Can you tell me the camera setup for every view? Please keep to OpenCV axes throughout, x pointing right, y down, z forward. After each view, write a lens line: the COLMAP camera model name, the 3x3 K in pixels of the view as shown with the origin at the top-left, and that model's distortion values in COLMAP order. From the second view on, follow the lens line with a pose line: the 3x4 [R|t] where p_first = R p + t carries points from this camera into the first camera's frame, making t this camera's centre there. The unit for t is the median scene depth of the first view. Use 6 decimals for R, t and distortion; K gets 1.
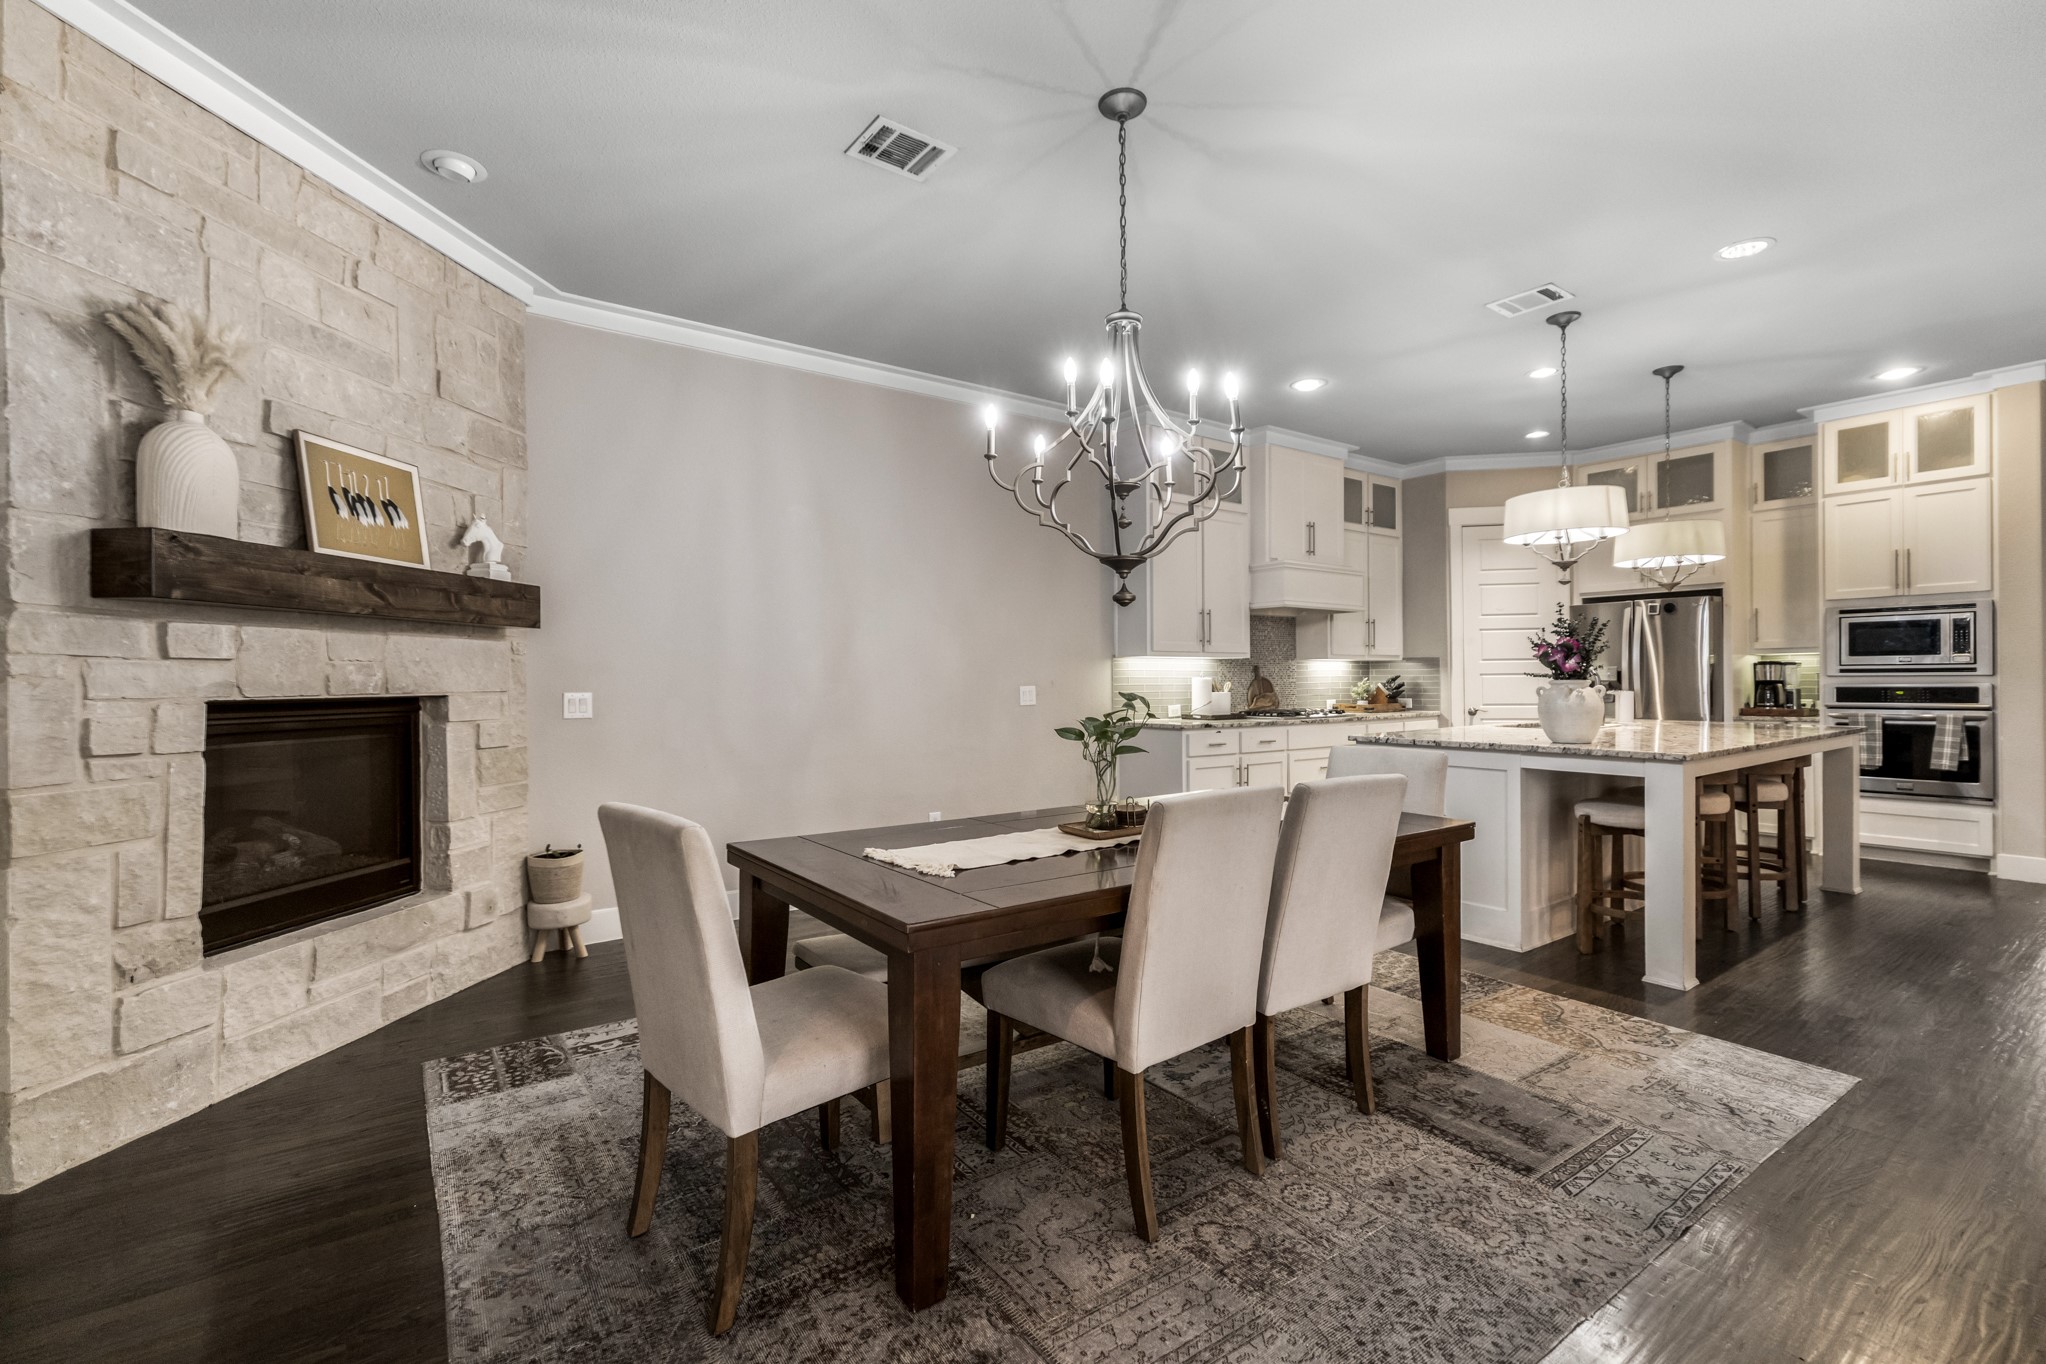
lens RADIAL K [[902.3, 0, 1016.6], [0, 902.3, 677.1], [0, 0, 1]] dist [0.000272, 0.000120]
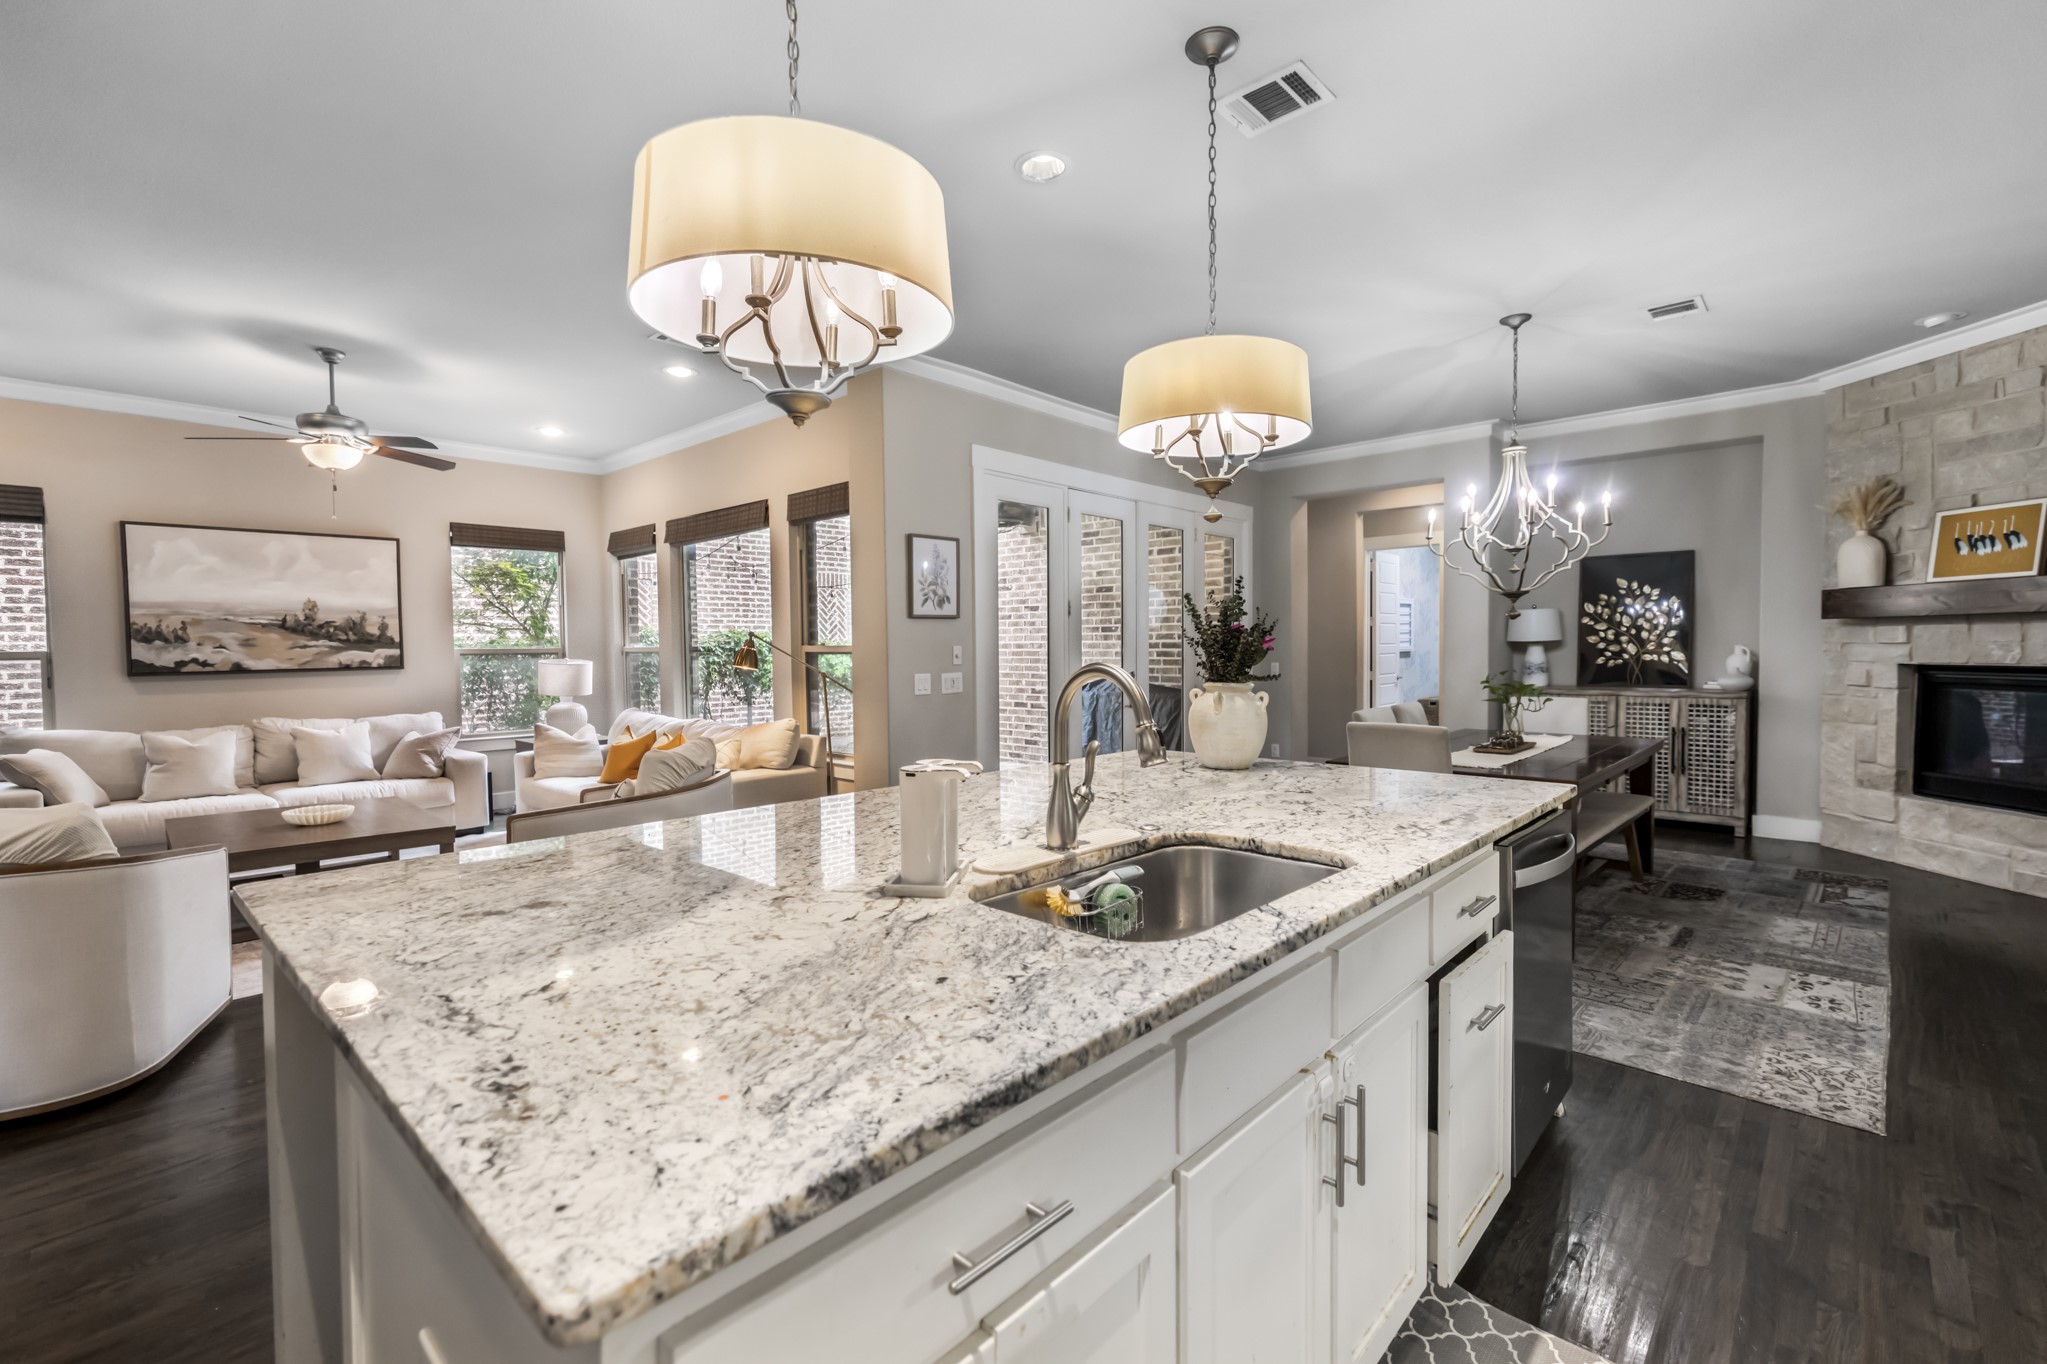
lens RADIAL K [[885.6, 0, 1023.4], [0, 885.6, 674.0], [0, 0, 1]] dist [0.000952, -0.000003]
pose [[-0.981484, 0.021785, -0.190299, 0.990065], [0.016280, 0.999404, 0.030442, -0.030121], [0.190849, 0.026780, -0.981254, 1.817220]]
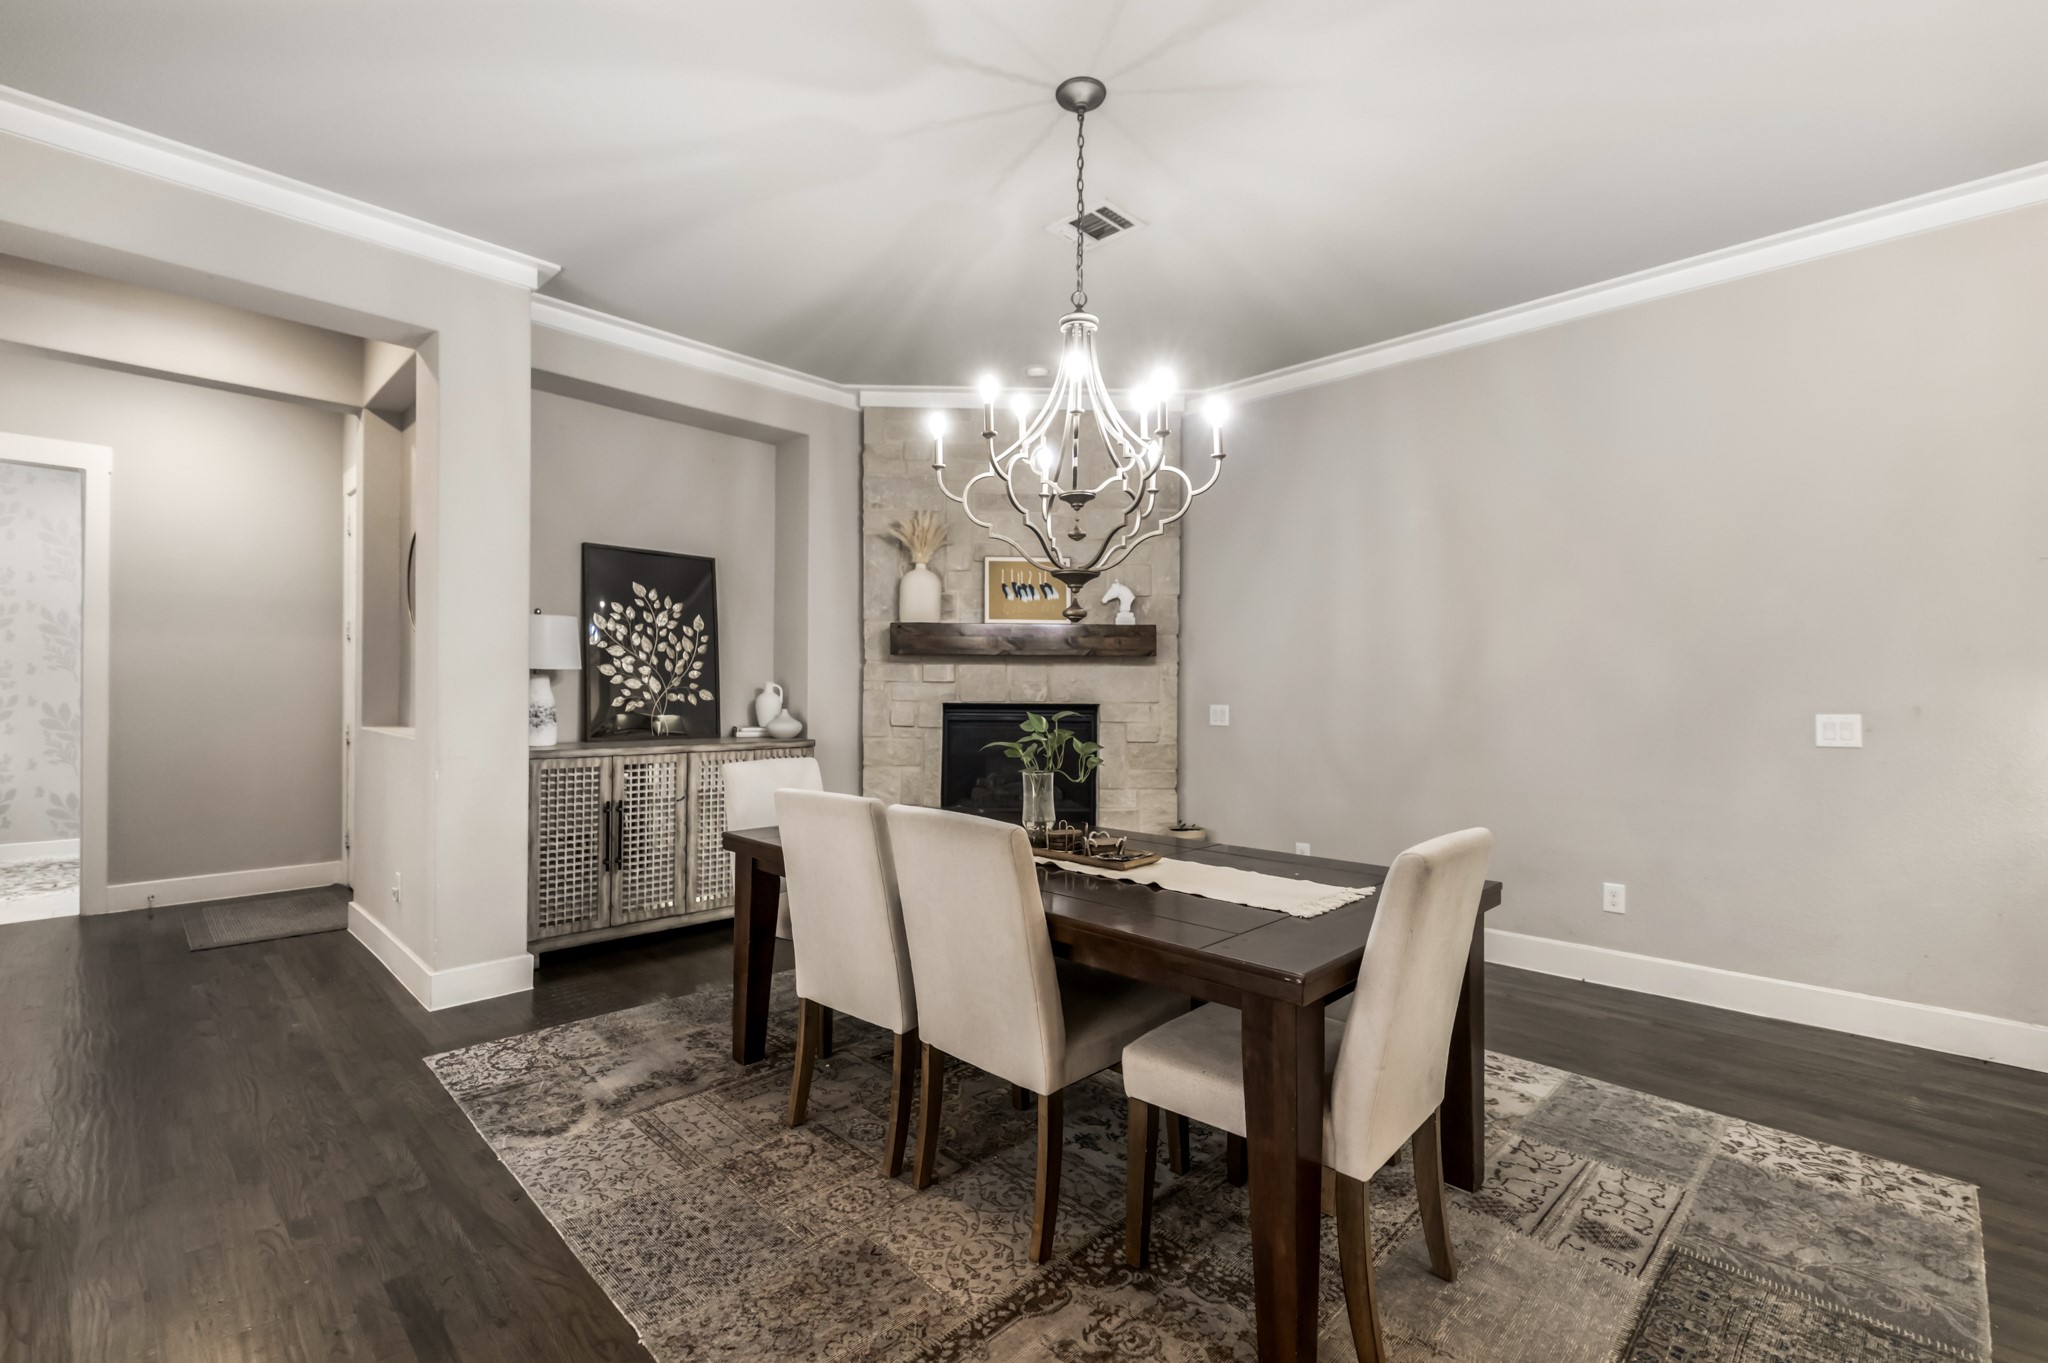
lens RADIAL K [[895.3, 0, 995.3], [0, 895.3, 690.8], [0, 0, 1]] dist [0.001881, 0.000382]
pose [[0.156710, 0.005661, -0.987628, 0.770698], [-0.006219, 0.999969, 0.004745, -0.007418], [0.987625, 0.005398, 0.156741, 0.566656]]
